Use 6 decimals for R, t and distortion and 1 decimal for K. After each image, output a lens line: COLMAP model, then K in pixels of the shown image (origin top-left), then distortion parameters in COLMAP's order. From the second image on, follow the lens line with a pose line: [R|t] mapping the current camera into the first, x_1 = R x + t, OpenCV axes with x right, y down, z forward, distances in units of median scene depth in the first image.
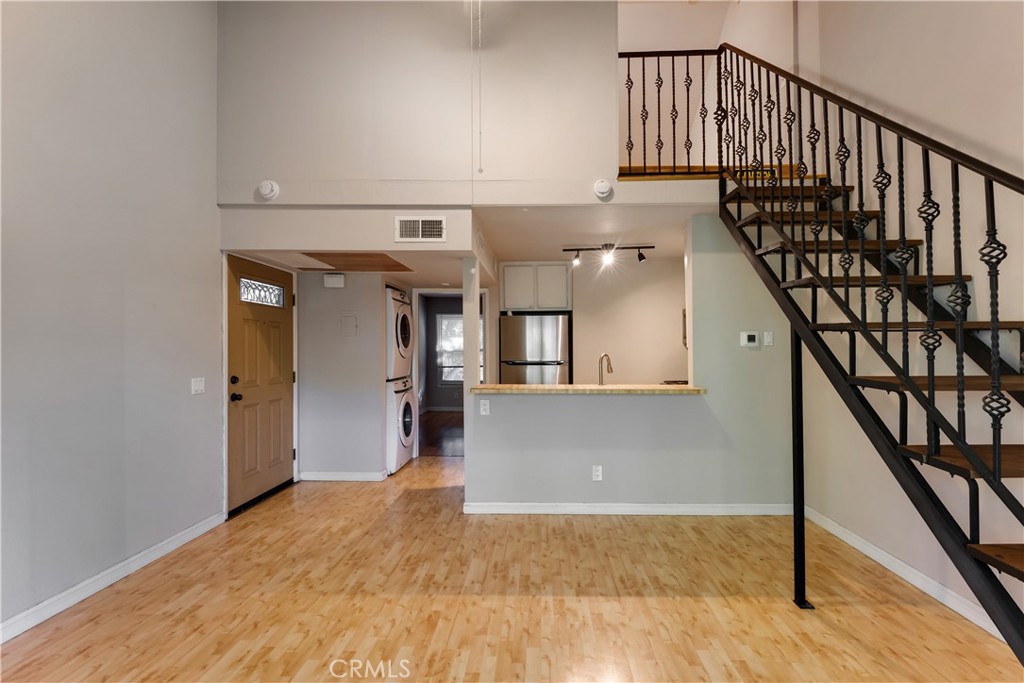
lens RADIAL K [[466.6, 0, 542.1], [0, 466.6, 342.9], [0, 0, 1]] dist [-0.002477, -0.000455]
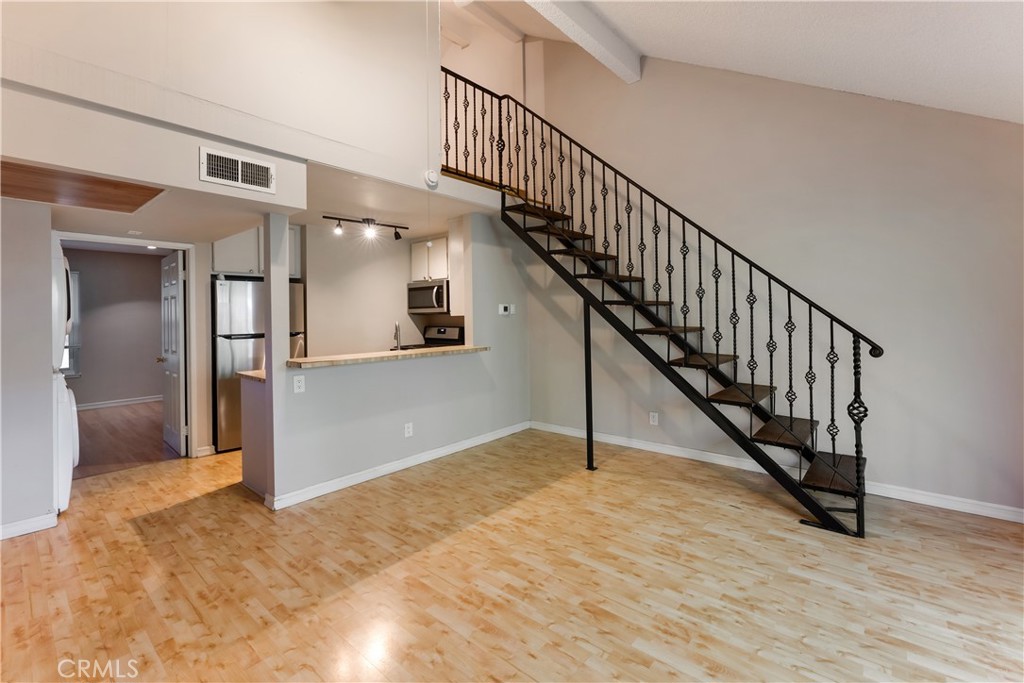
lens RADIAL K [[427.7, 0, 543.2], [0, 427.7, 311.3], [0, 0, 1]] dist [-0.001236, -0.000213]
pose [[0.618623, 0.000429, 0.785688, -0.499100], [0.002783, 0.999992, -0.002737, 0.001910], [-0.785683, 0.003880, 0.618617, 0.124464]]
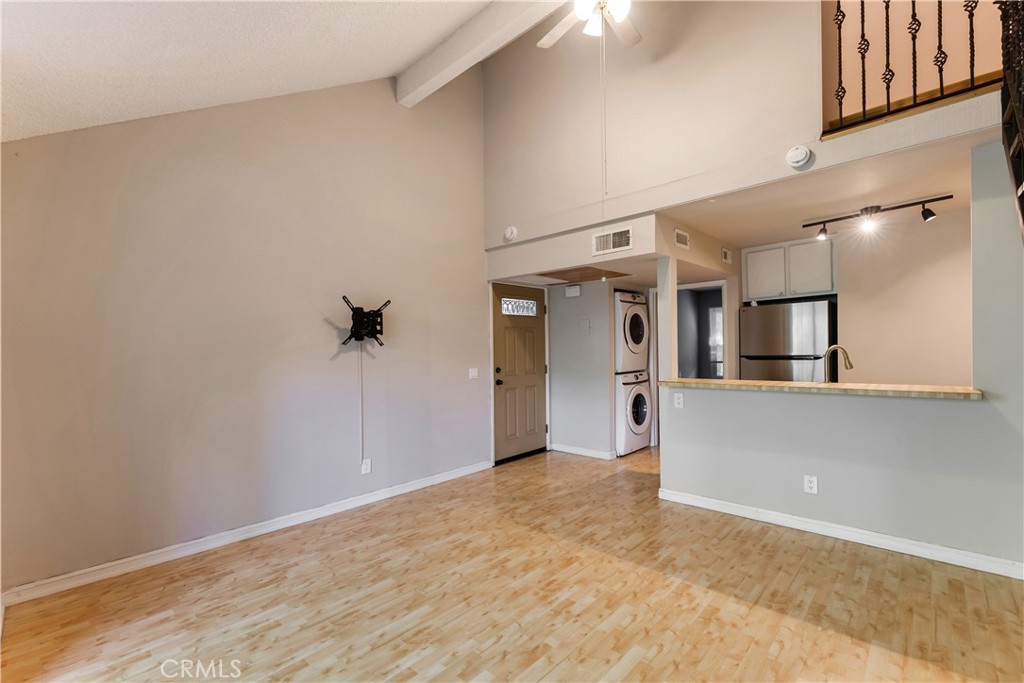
lens RADIAL K [[453.9, 0, 483.5], [0, 453.9, 339.6], [0, 0, 1]] dist [-0.000507, -0.000171]
pose [[0.708920, -0.032399, -0.704544, 0.303003], [0.033214, 0.999370, -0.012537, 0.001935], [0.704506, -0.014513, 0.709550, -0.019721]]
